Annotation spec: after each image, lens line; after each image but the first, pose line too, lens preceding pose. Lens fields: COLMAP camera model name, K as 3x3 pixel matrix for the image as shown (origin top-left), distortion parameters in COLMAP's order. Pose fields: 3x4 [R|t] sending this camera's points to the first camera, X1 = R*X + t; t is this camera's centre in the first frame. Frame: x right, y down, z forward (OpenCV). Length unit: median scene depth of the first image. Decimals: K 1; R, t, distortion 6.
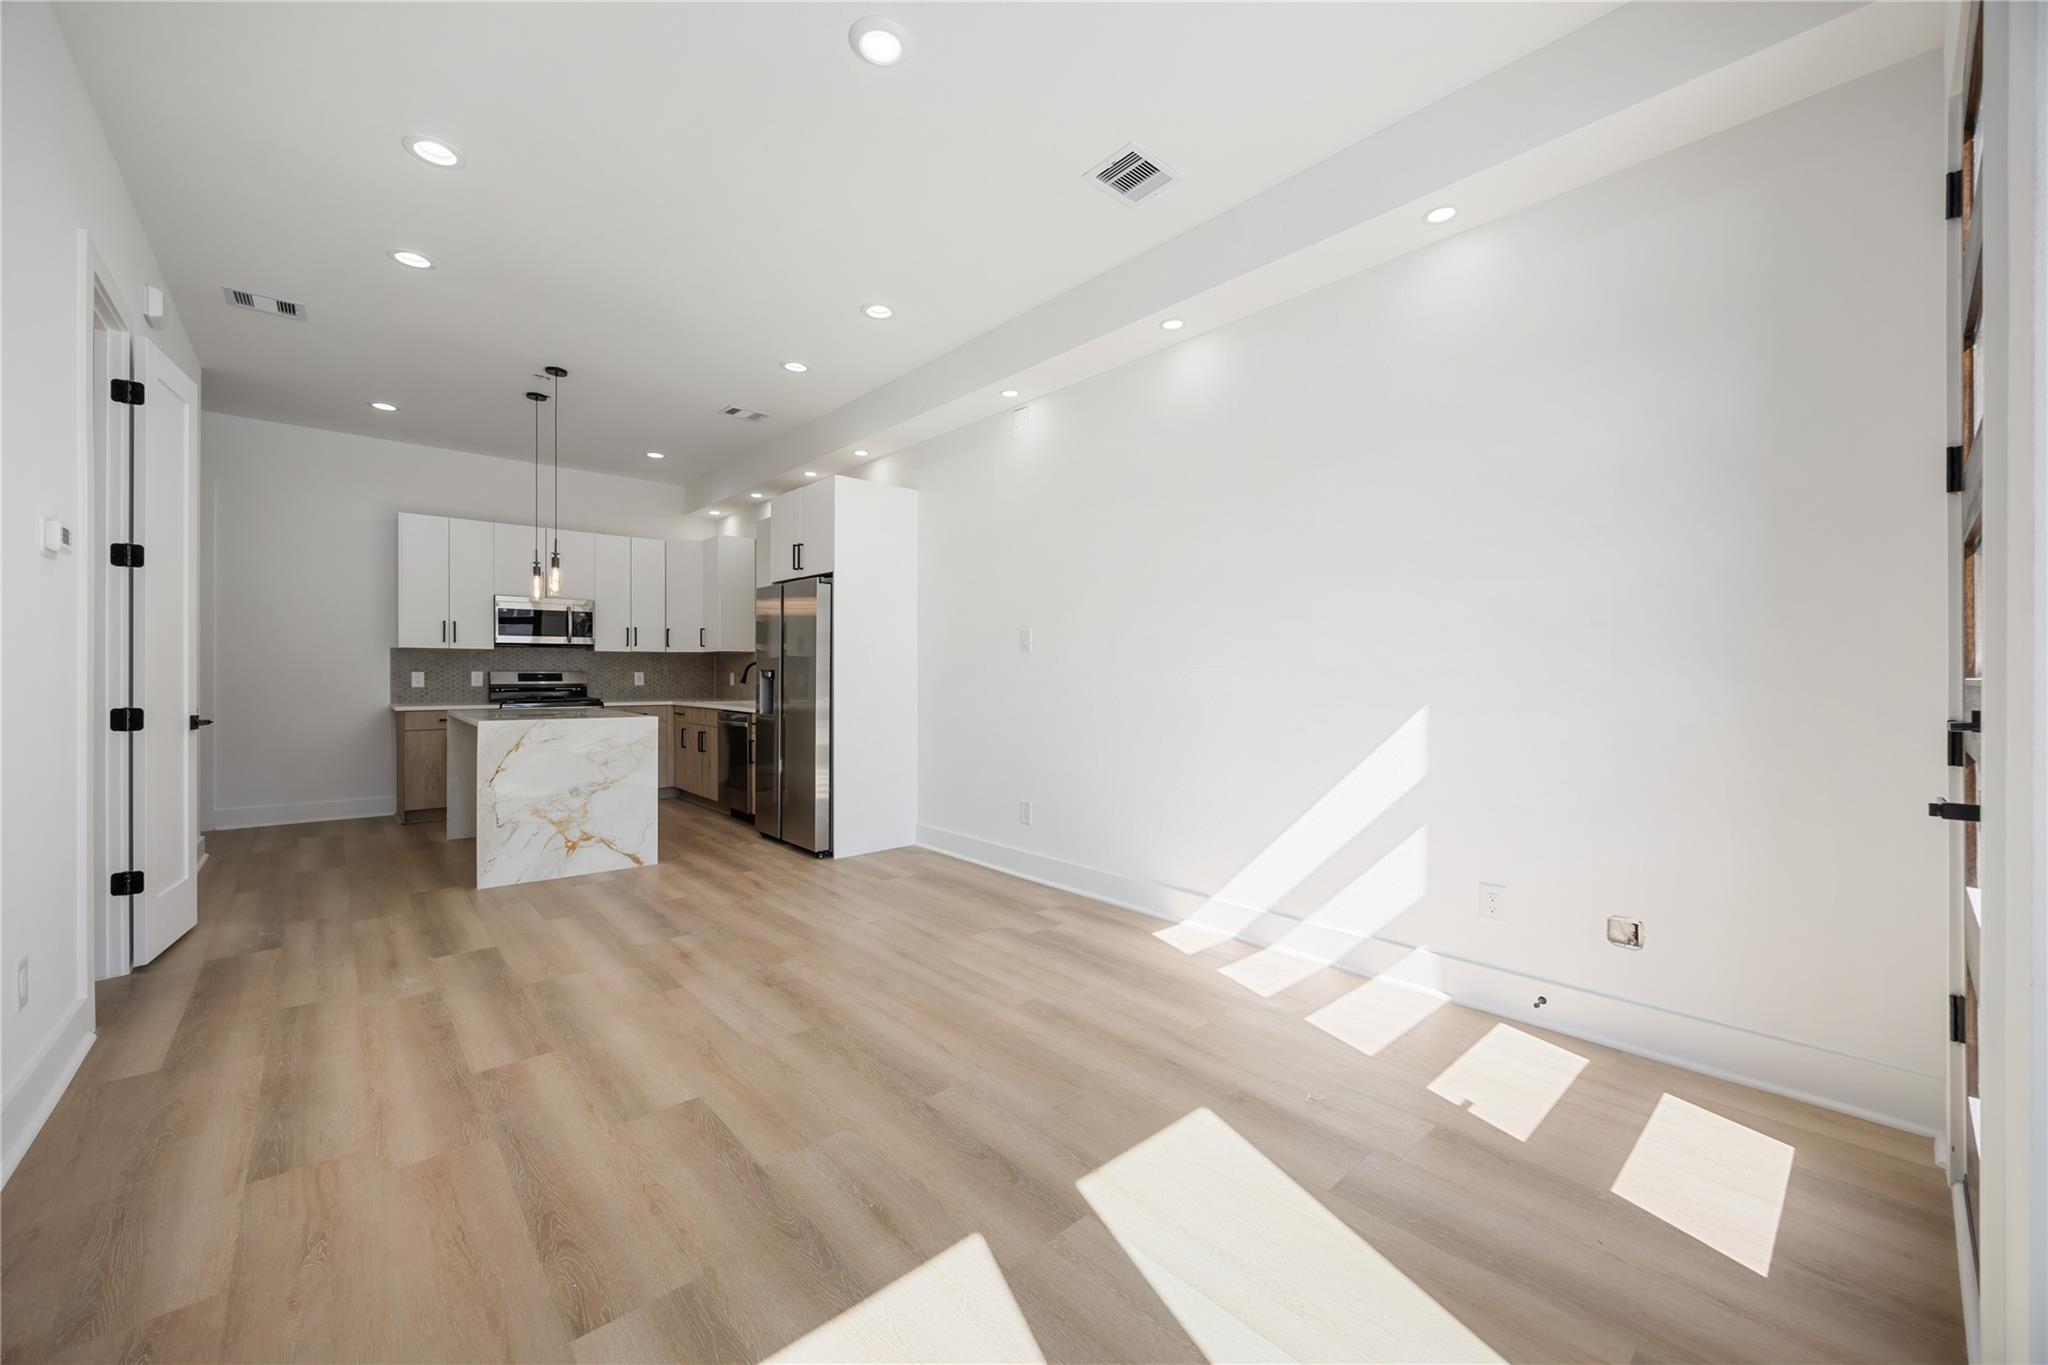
lens RADIAL K [[782.6, 0, 1027.3], [0, 782.6, 678.4], [0, 0, 1]] dist [-0.004787, 0.000595]
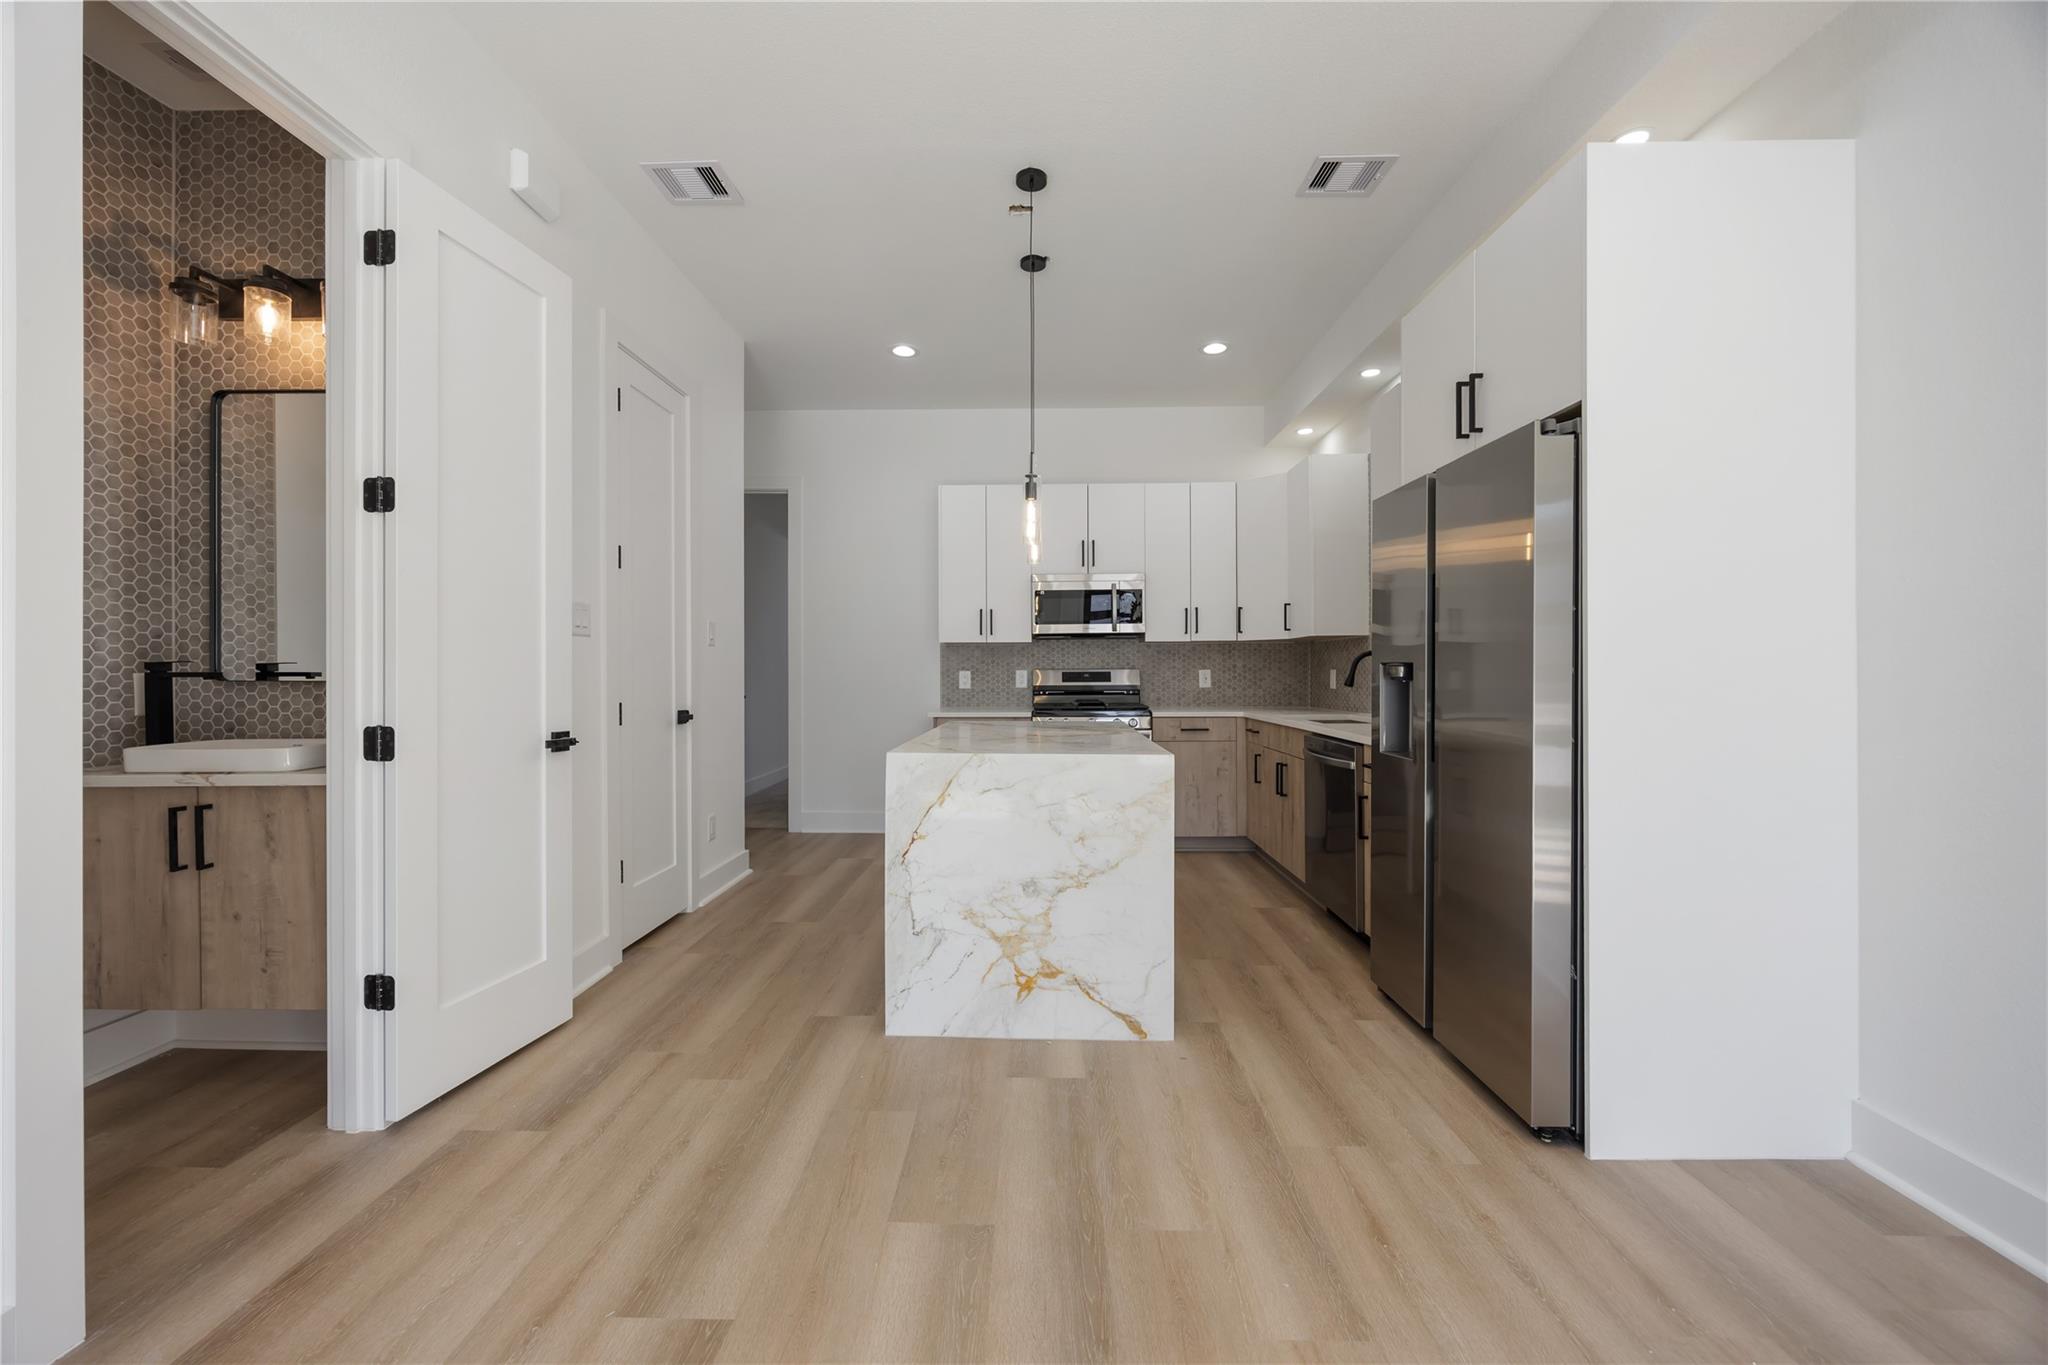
lens RADIAL K [[782.6, 0, 1024.8], [0, 782.6, 672.1], [0, 0, 1]] dist [-0.004787, 0.000595]
pose [[0.731982, -0.004605, -0.681309, -0.187854], [0.000237, 0.999979, -0.006504, -0.001824], [0.681324, 0.004599, 0.731967, 0.539558]]
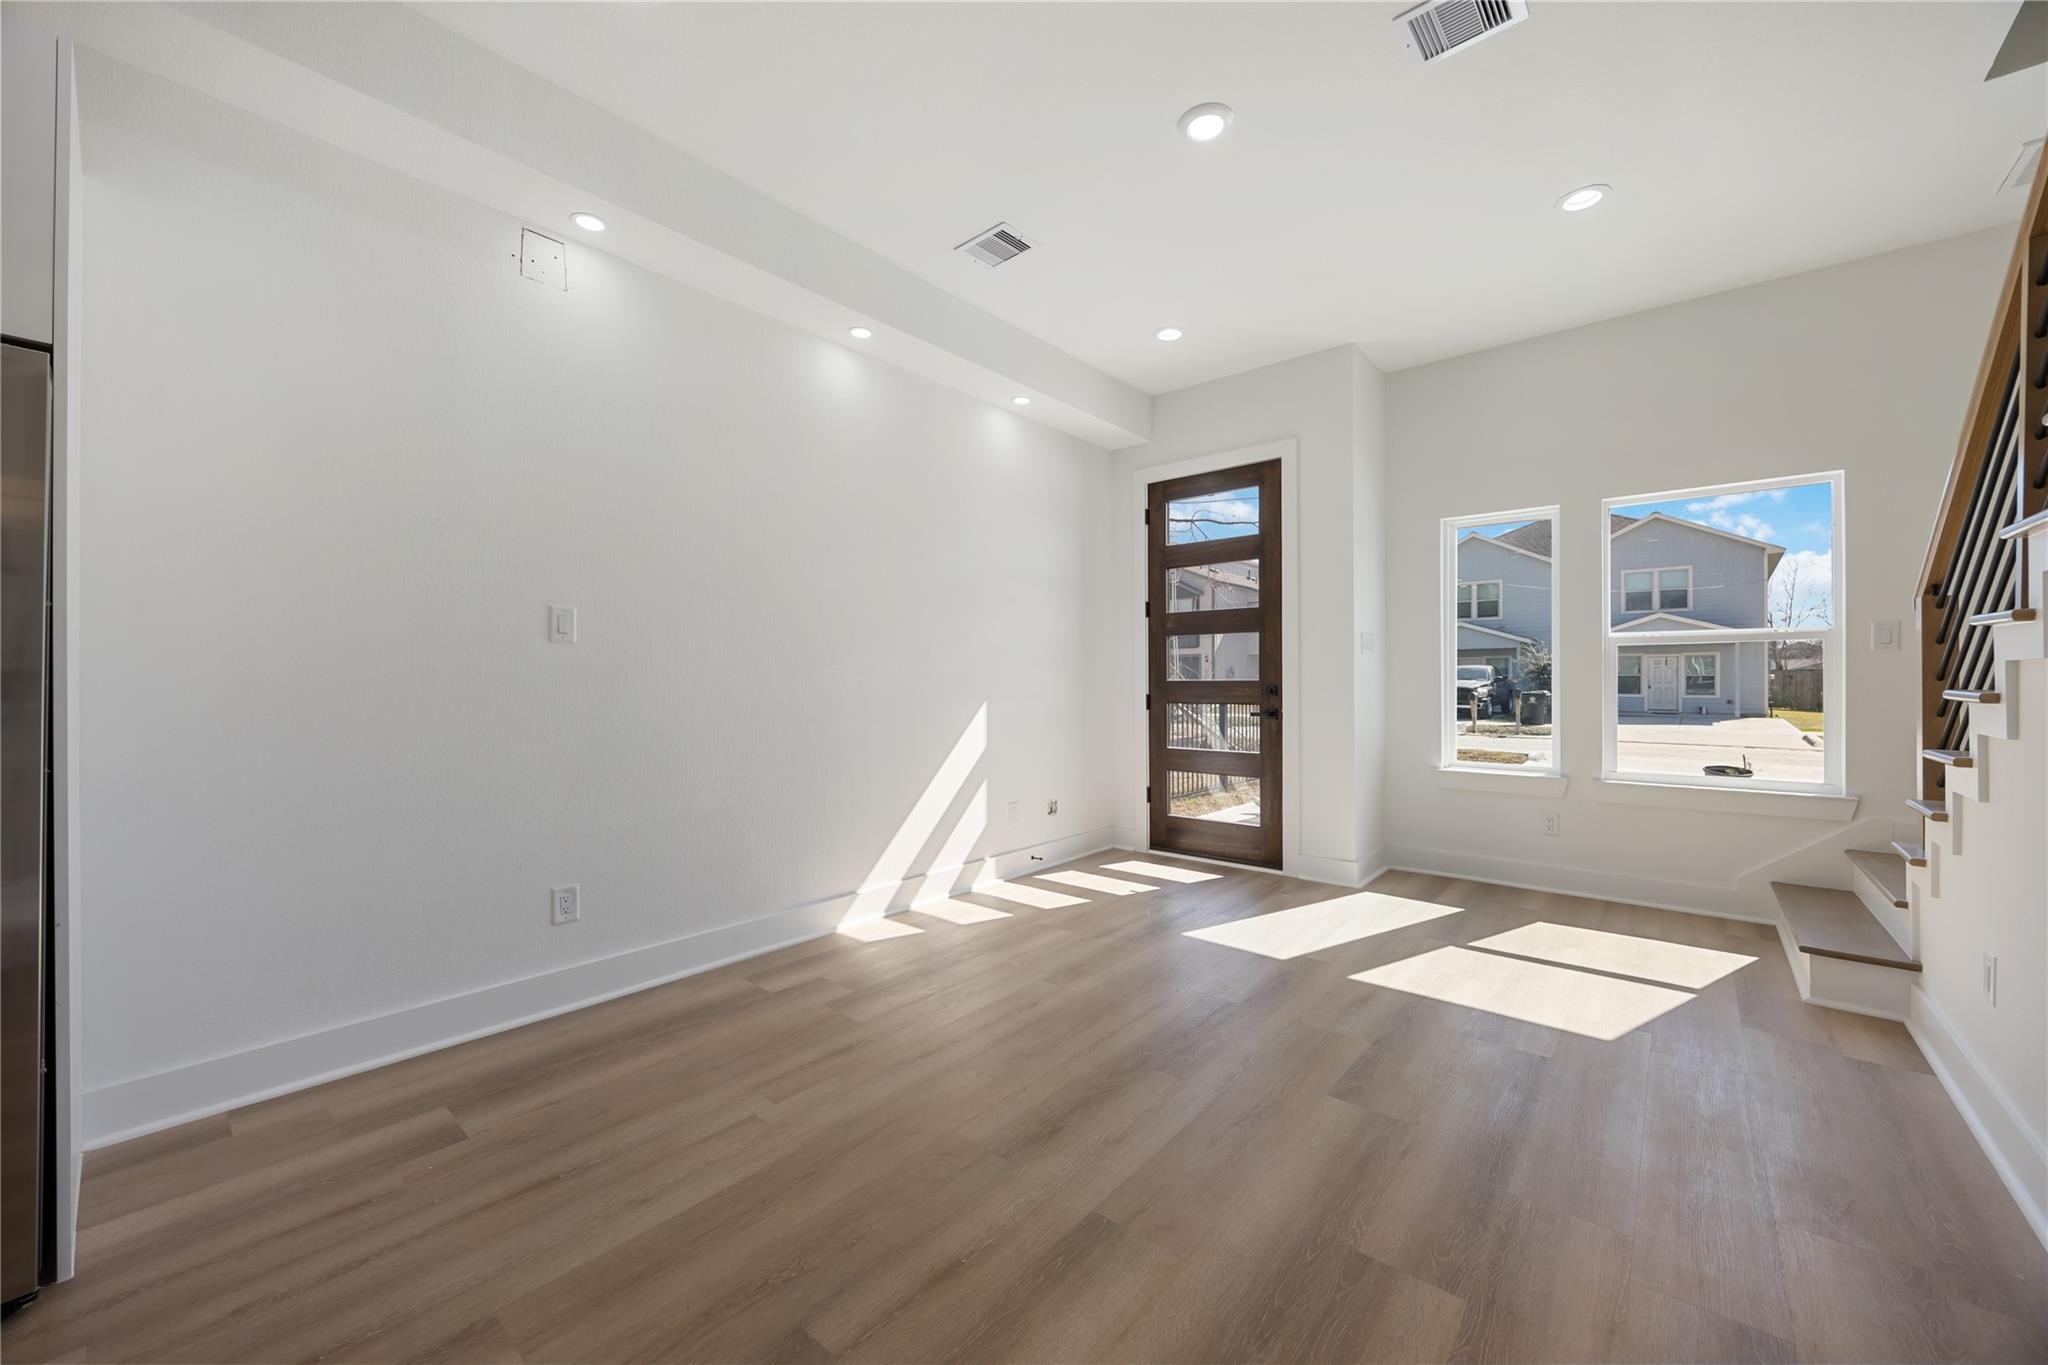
lens RADIAL K [[782.6, 0, 1017.4], [0, 782.6, 677.8], [0, 0, 1]] dist [-0.004787, 0.000595]
pose [[-0.131070, -0.000232, 0.991373, -0.601929], [0.007047, 0.999974, 0.001166, -0.004056], [-0.991348, 0.007139, -0.131065, 0.670781]]
